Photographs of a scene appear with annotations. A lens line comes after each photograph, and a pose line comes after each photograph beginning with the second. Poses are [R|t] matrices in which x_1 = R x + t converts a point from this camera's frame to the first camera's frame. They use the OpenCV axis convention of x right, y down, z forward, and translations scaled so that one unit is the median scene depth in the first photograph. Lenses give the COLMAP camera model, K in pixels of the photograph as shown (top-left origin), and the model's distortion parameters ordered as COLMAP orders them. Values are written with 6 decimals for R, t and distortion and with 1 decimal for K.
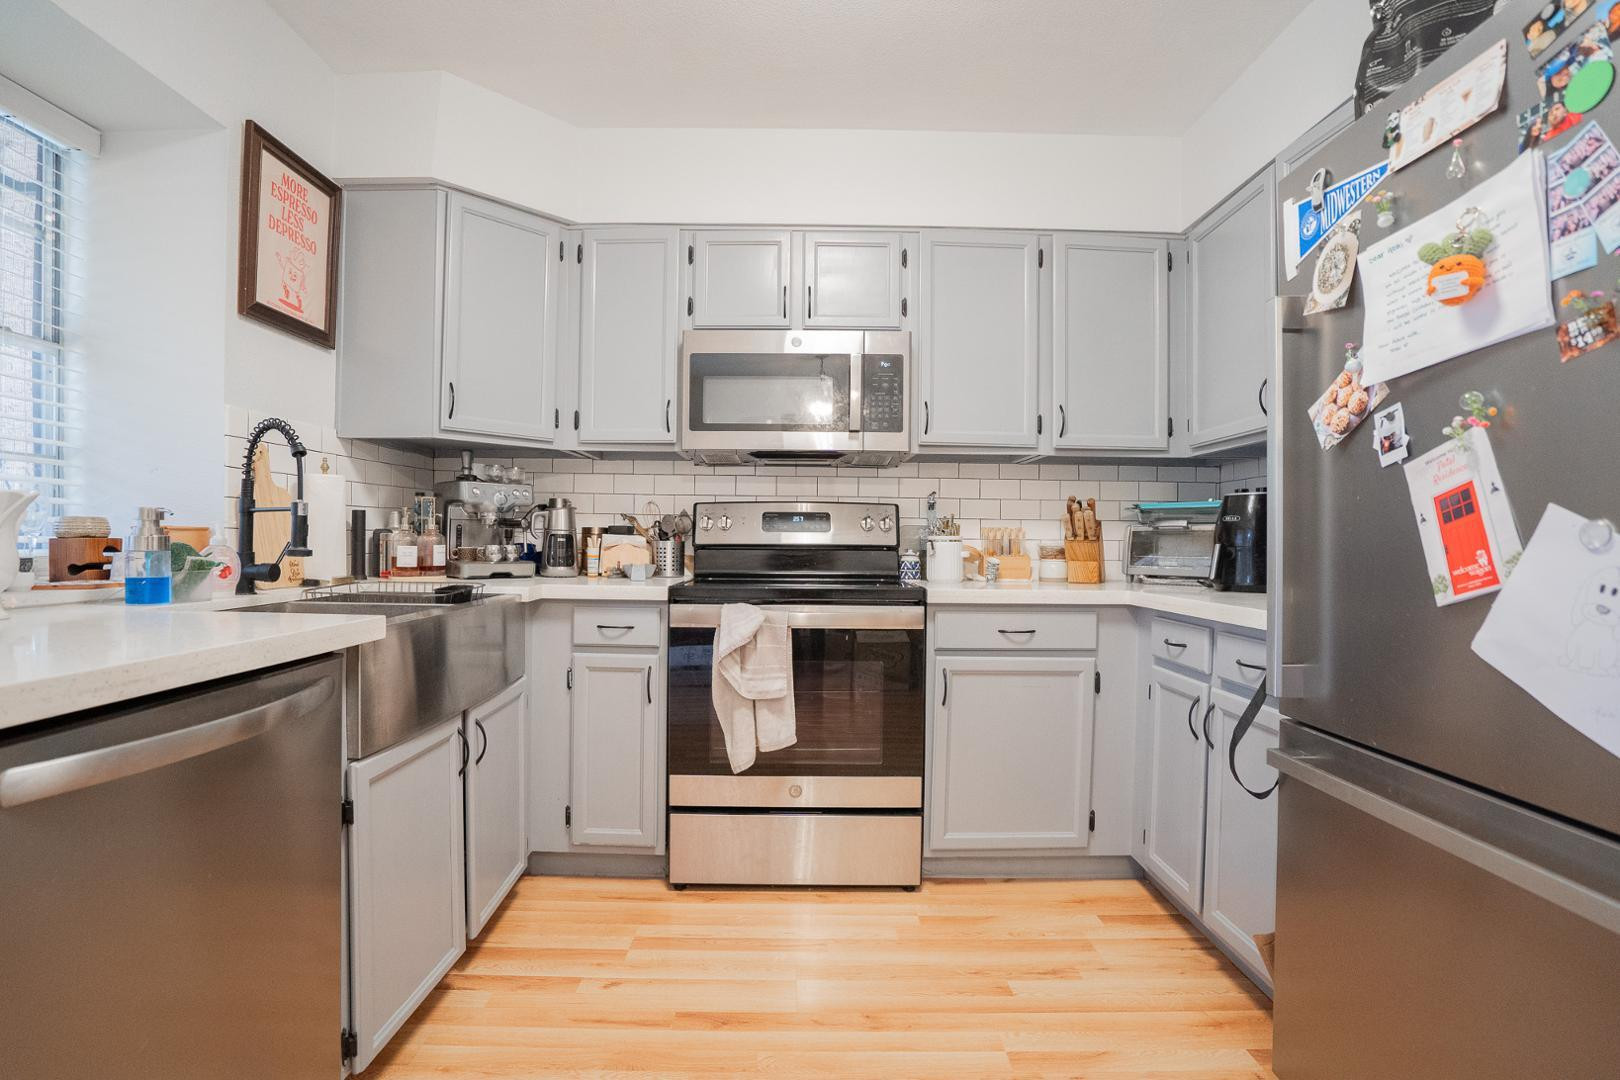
lens RADIAL K [[751.4, 0, 803.4], [0, 751.4, 546.0], [0, 0, 1]] dist [-0.053950, 0.018443]
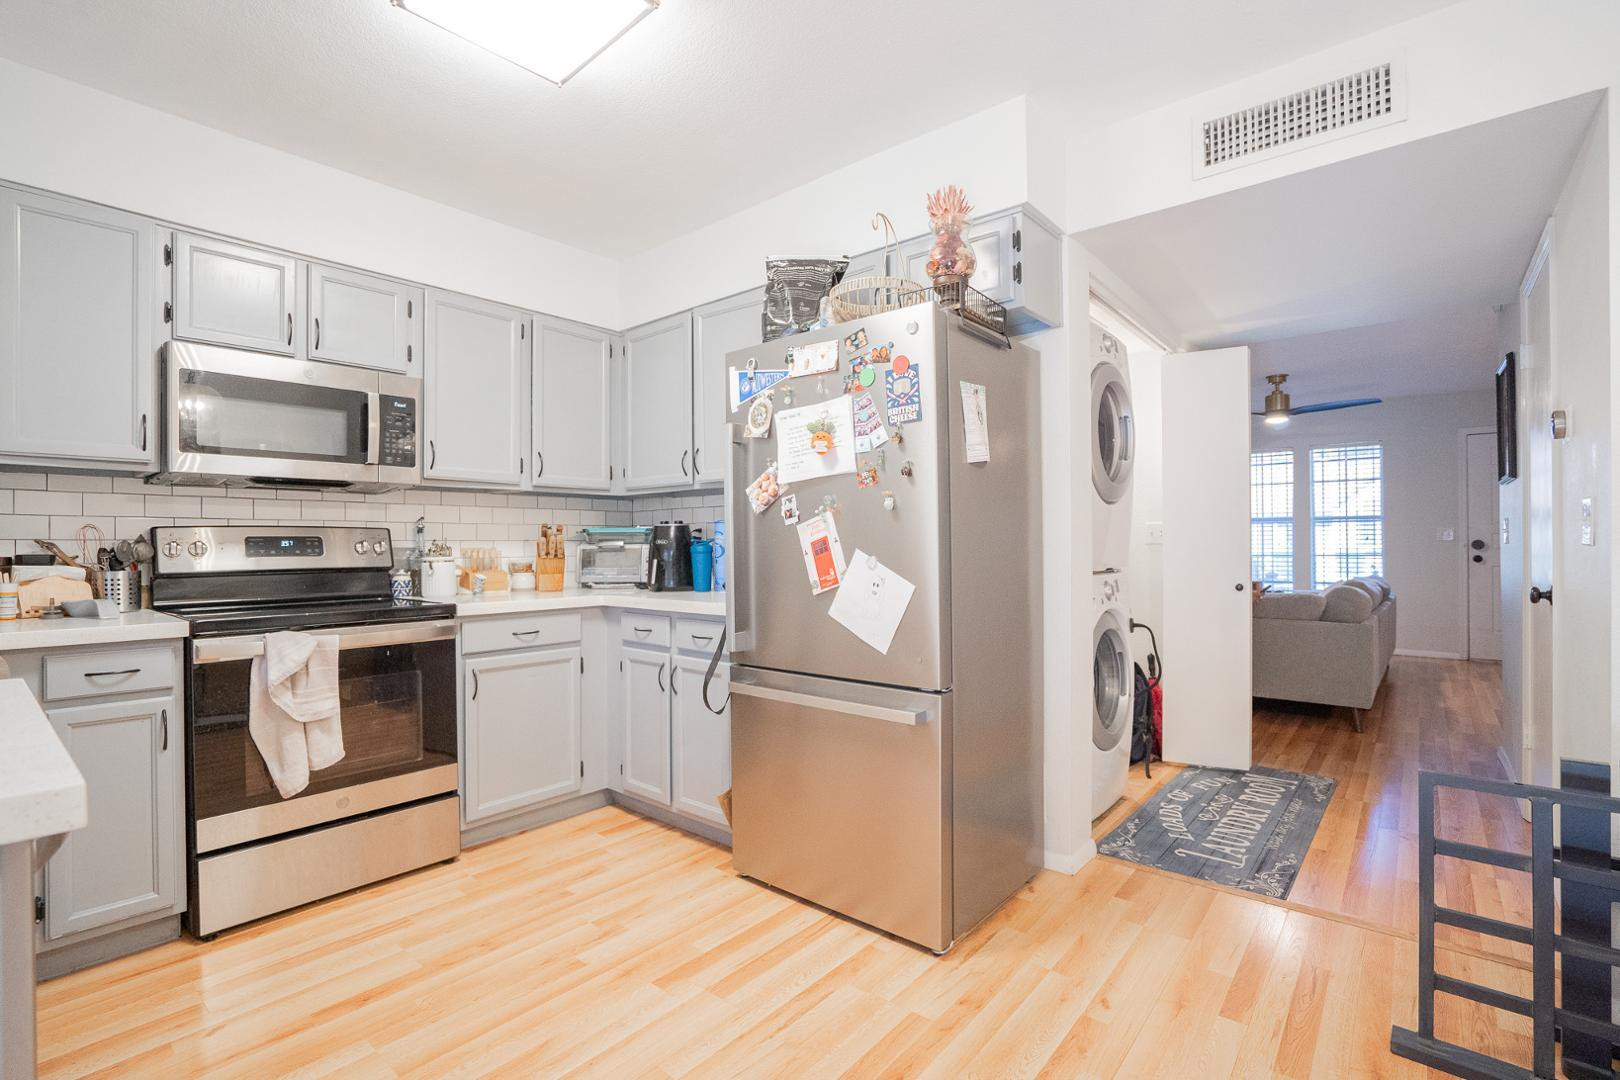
lens RADIAL K [[751.4, 0, 790.9], [0, 751.4, 548.5], [0, 0, 1]] dist [-0.053950, 0.018443]
pose [[0.658005, -0.019097, 0.752772, -0.375813], [0.016554, 0.999804, 0.010894, -0.035985], [-0.752832, 0.005293, 0.658191, -0.175625]]
